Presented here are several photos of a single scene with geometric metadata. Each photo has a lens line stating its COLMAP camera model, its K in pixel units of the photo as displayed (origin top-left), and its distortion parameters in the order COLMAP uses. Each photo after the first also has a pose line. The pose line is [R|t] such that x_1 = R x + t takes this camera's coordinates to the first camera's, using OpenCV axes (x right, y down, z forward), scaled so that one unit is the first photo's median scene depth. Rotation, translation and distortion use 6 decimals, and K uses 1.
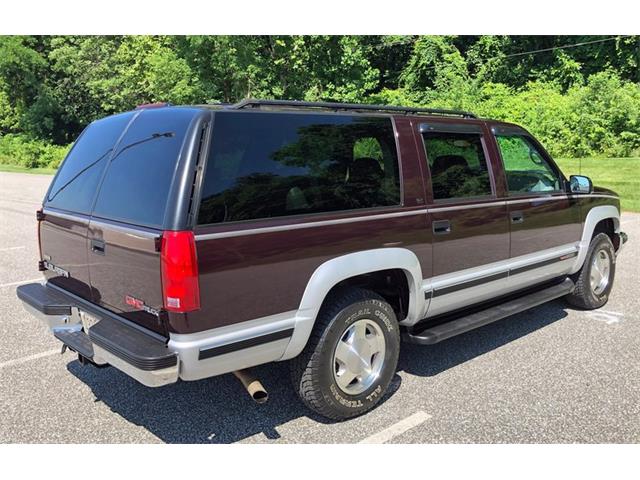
lens RADIAL K [[580.2, 0, 332.5], [0, 580.2, 224.3], [0, 0, 1]] dist [0.035569, -0.086708]
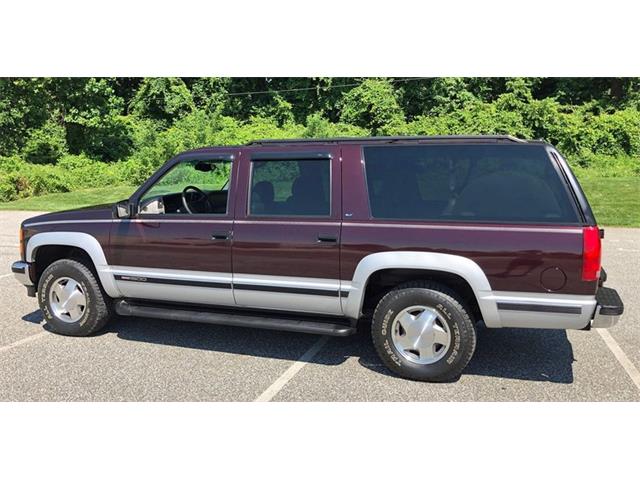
lens RADIAL K [[556.3, 0, 319.4], [0, 556.3, 239.6], [0, 0, 1]] dist [0.059004, -0.127985]
pose [[0.887430, -0.045471, 0.458693, -0.081831], [0.050959, 0.998701, 0.000412, 0.009493], [-0.458116, 0.023009, 0.888595, -0.062858]]
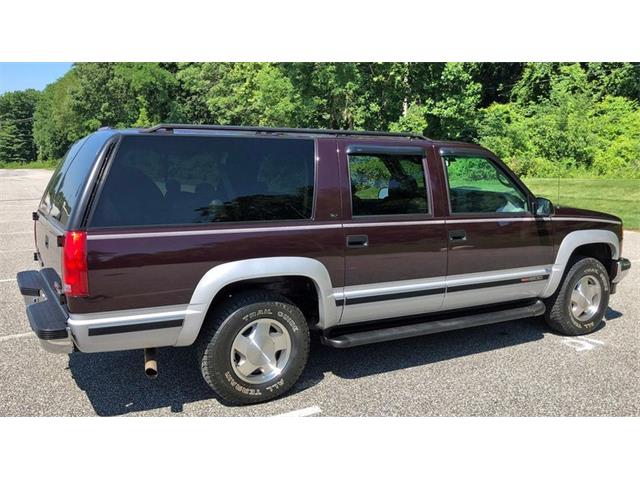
lens RADIAL K [[574.0, 0, 308.4], [0, 574.0, 240.4], [0, 0, 1]] dist [0.001255, 0.001788]
pose [[0.970903, 0.047494, -0.234717, 0.037309], [-0.046336, 0.998871, 0.010449, -0.000336], [0.234948, 0.000731, 0.972008, -0.005971]]
